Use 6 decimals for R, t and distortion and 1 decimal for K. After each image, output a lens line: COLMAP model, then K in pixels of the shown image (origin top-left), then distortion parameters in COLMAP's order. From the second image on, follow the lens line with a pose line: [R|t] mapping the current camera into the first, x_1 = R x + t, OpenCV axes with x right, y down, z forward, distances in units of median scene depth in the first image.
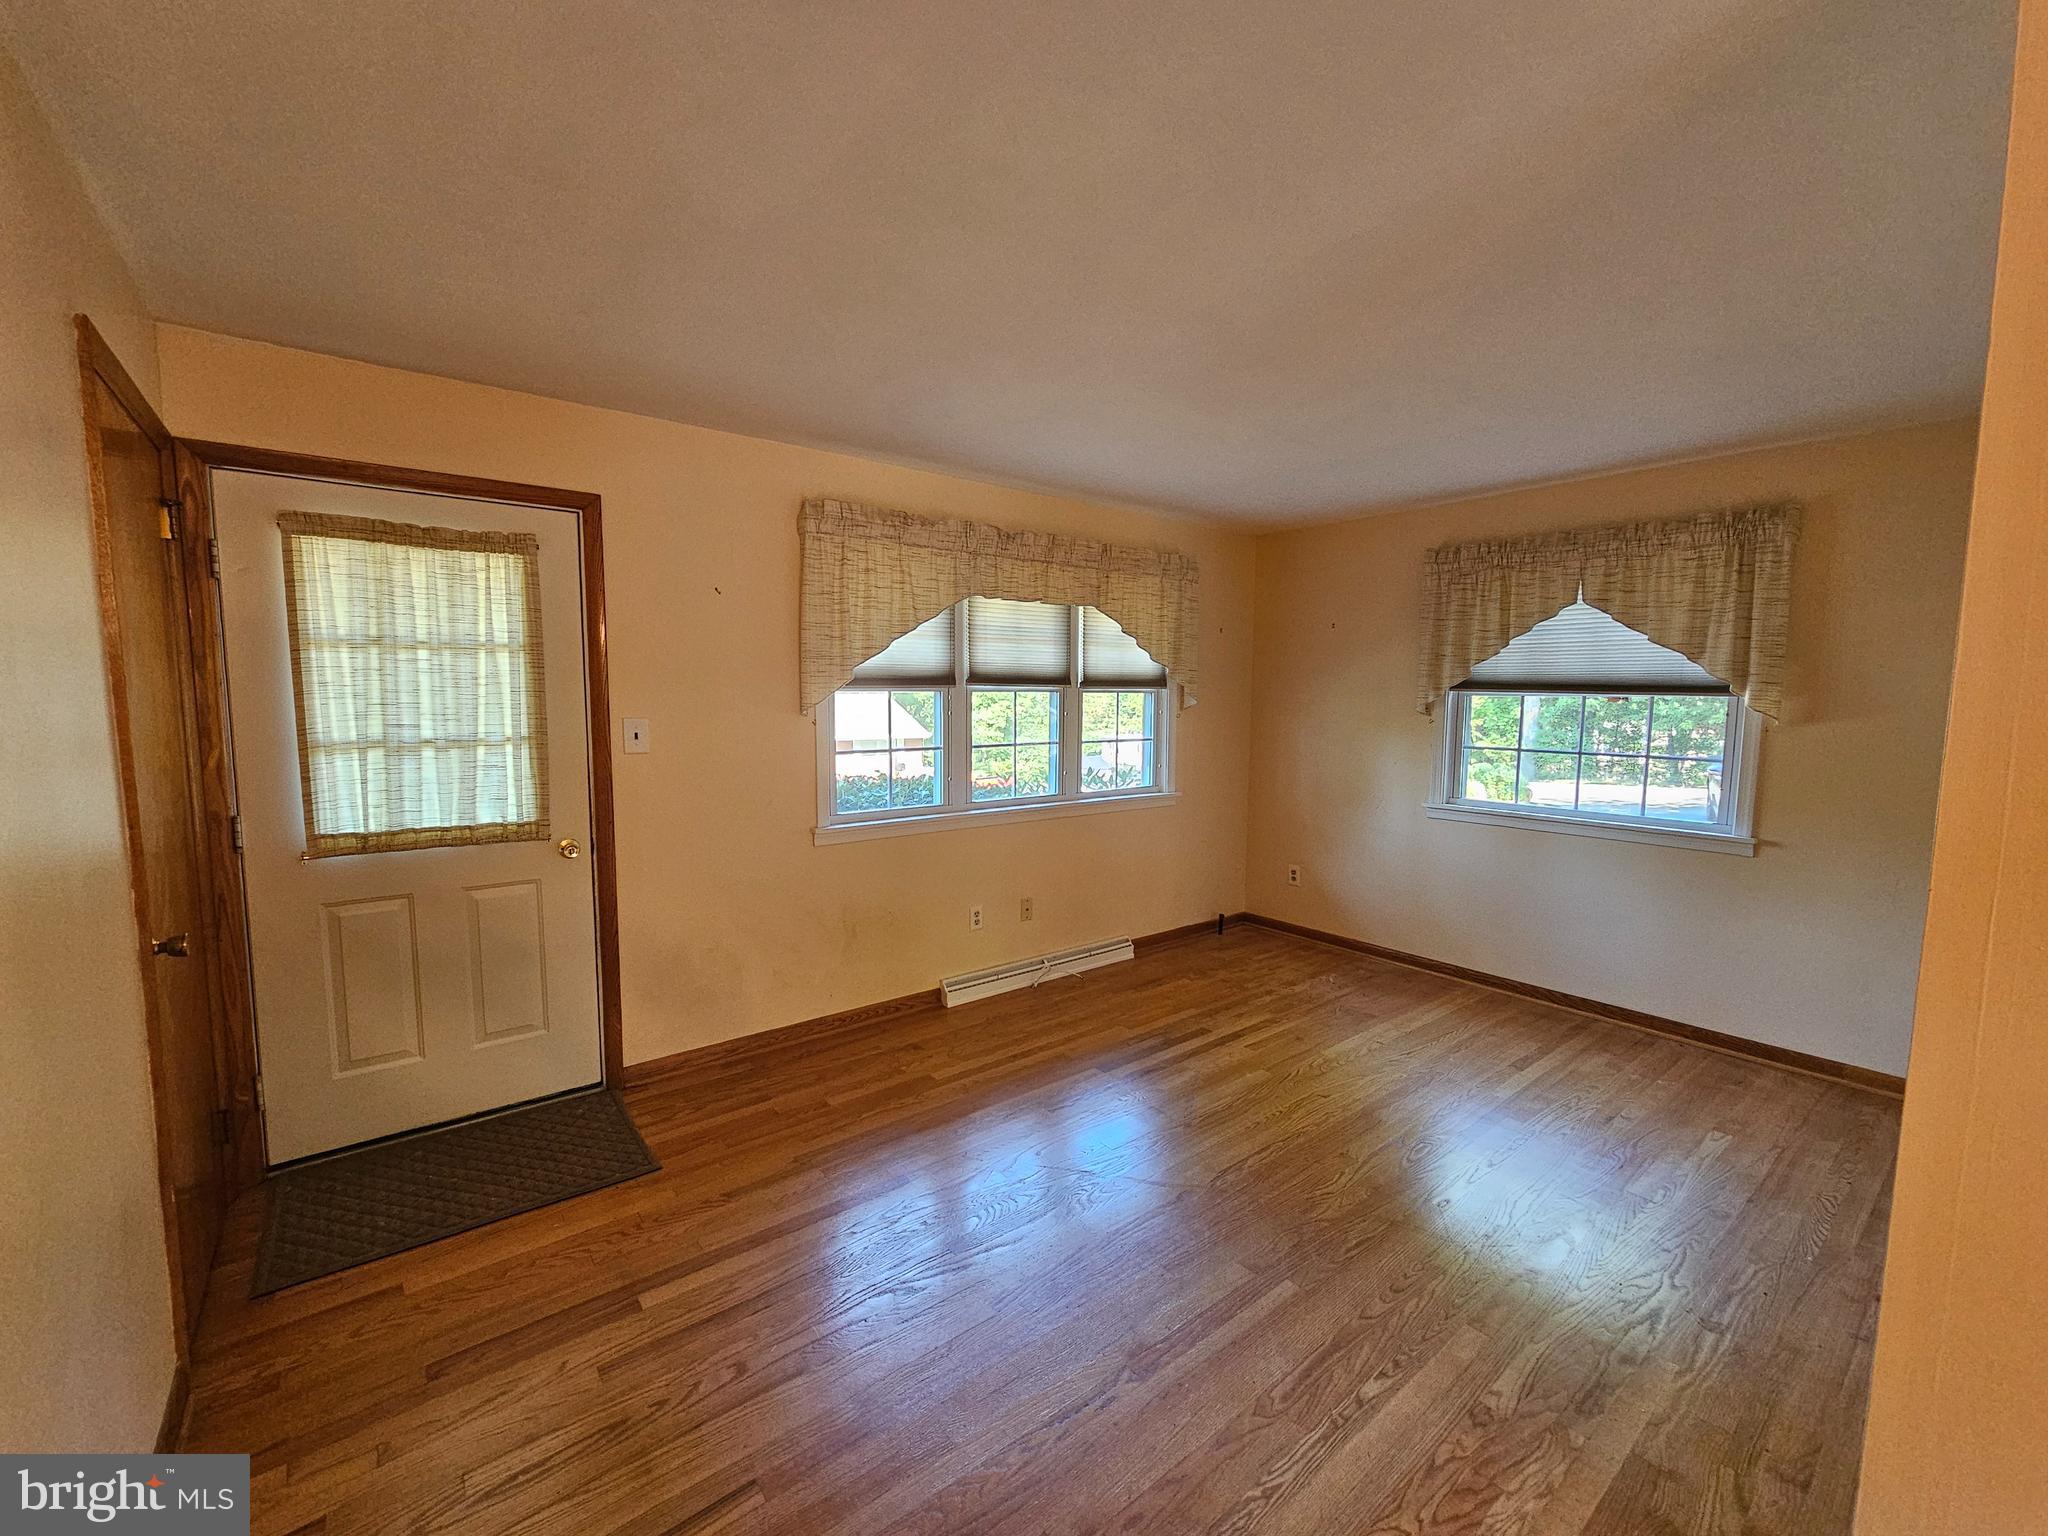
lens RADIAL K [[845.5, 0, 1005.8], [0, 845.5, 776.1], [0, 0, 1]] dist [0.002539, 0.000301]
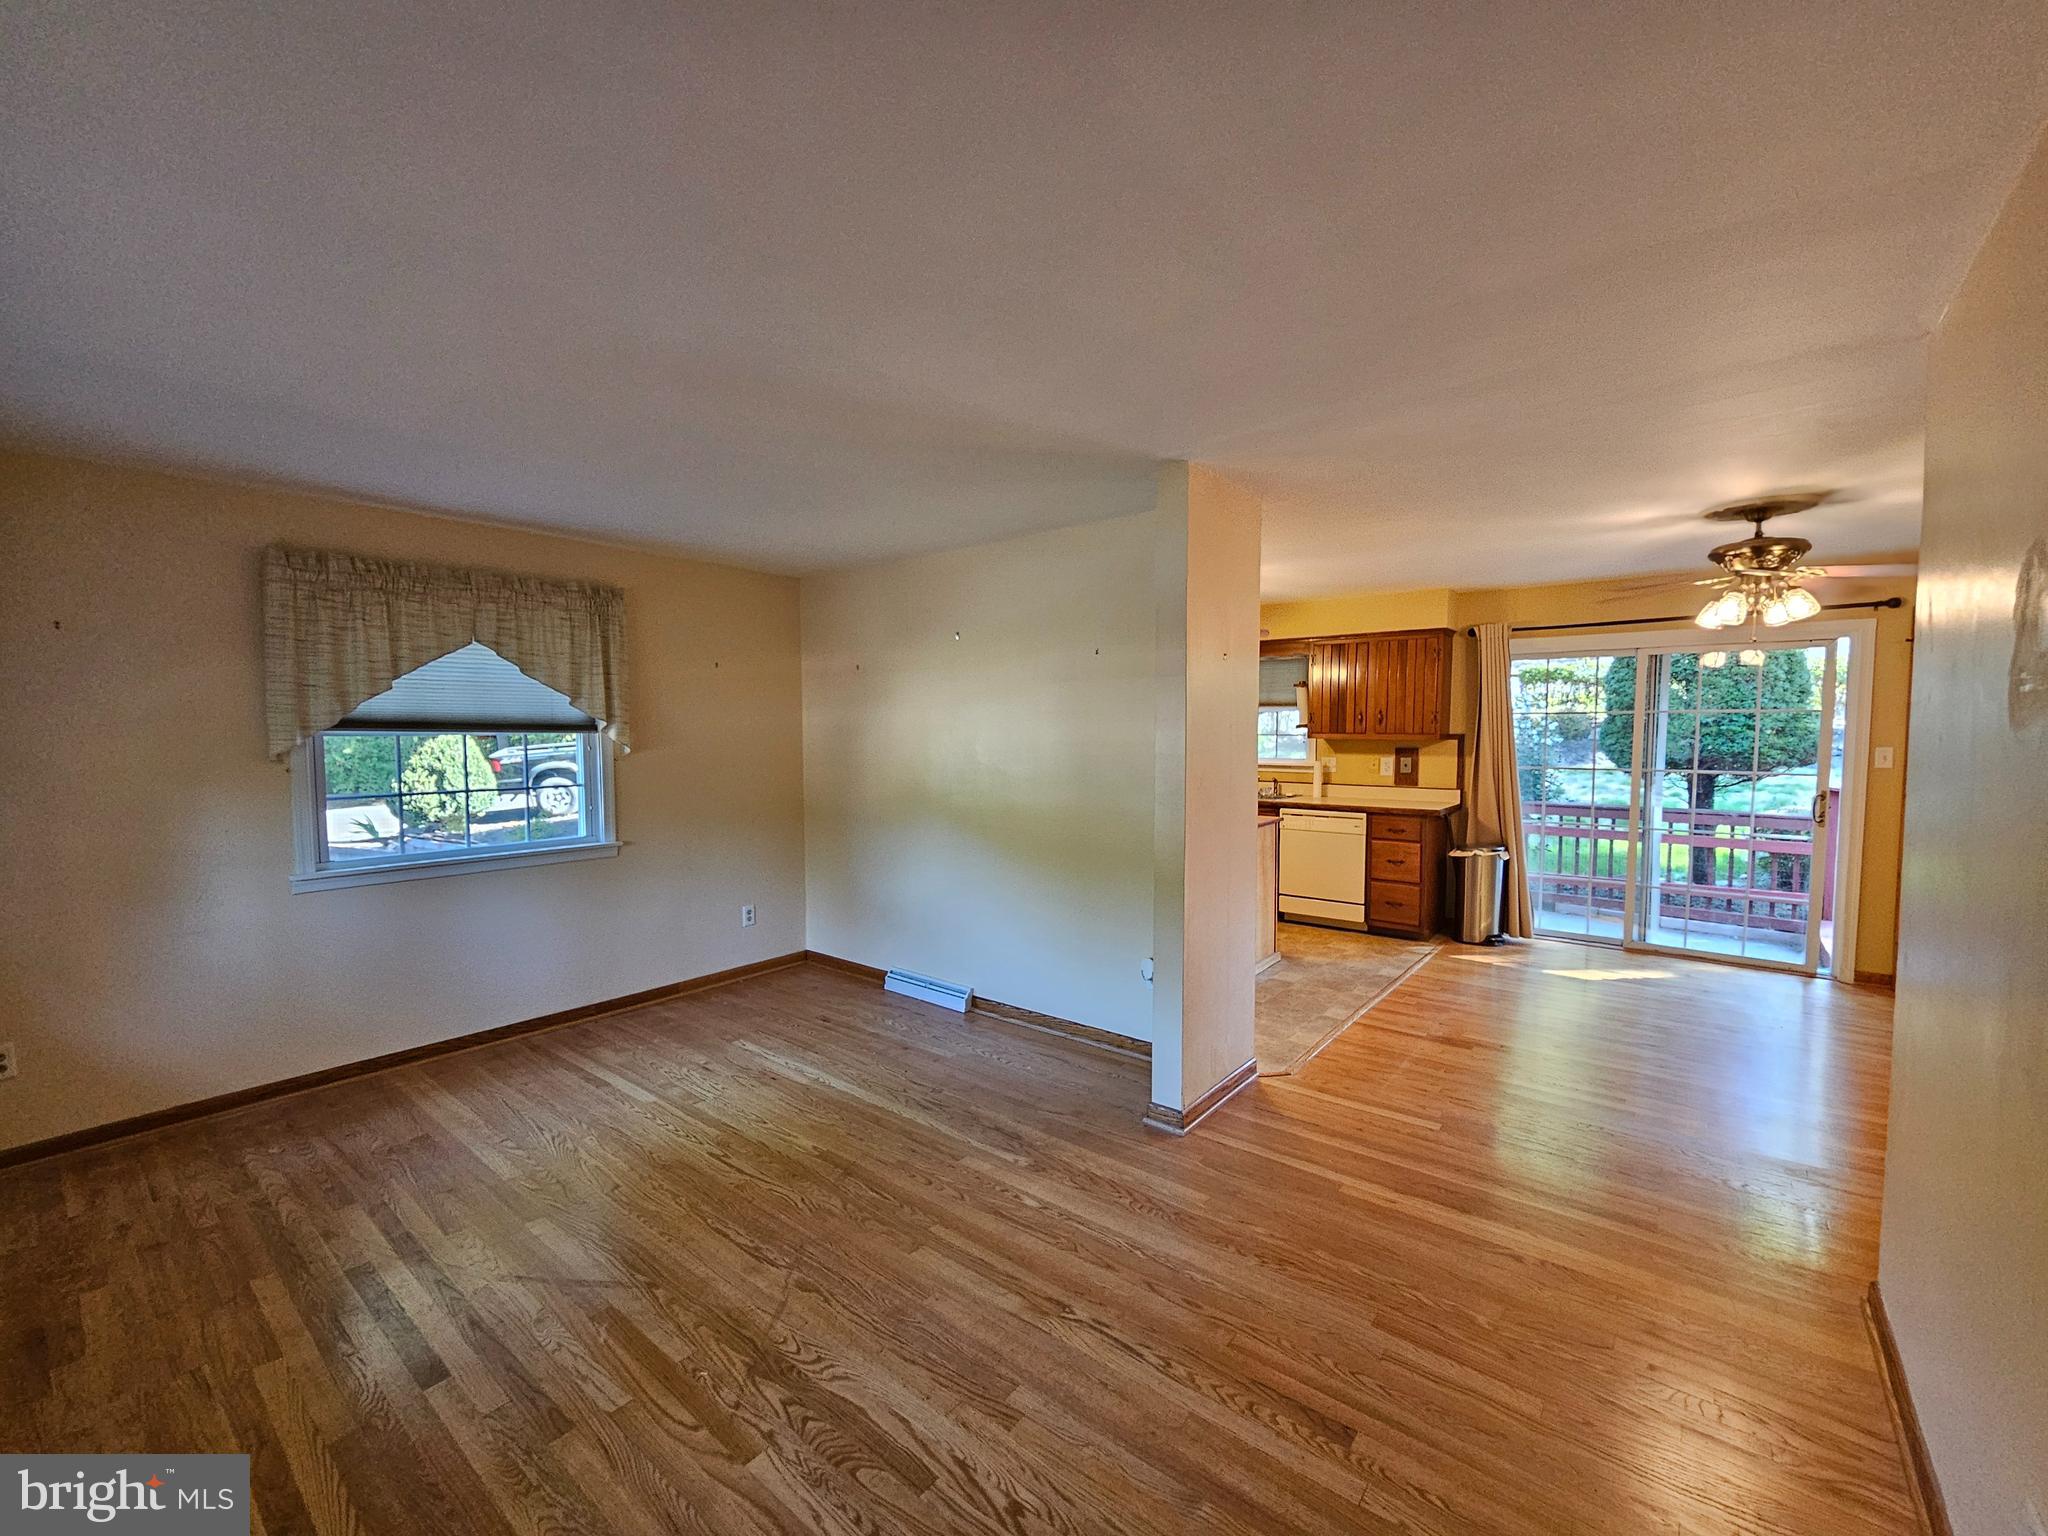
lens RADIAL K [[845.5, 0, 1005.8], [0, 845.5, 776.1], [0, 0, 1]] dist [0.002539, 0.000301]
pose [[-0.216411, -0.057720, 0.974595, -0.465237], [0.103423, 0.991279, 0.081674, -0.064895], [-0.970809, 0.118471, -0.208554, 0.624430]]
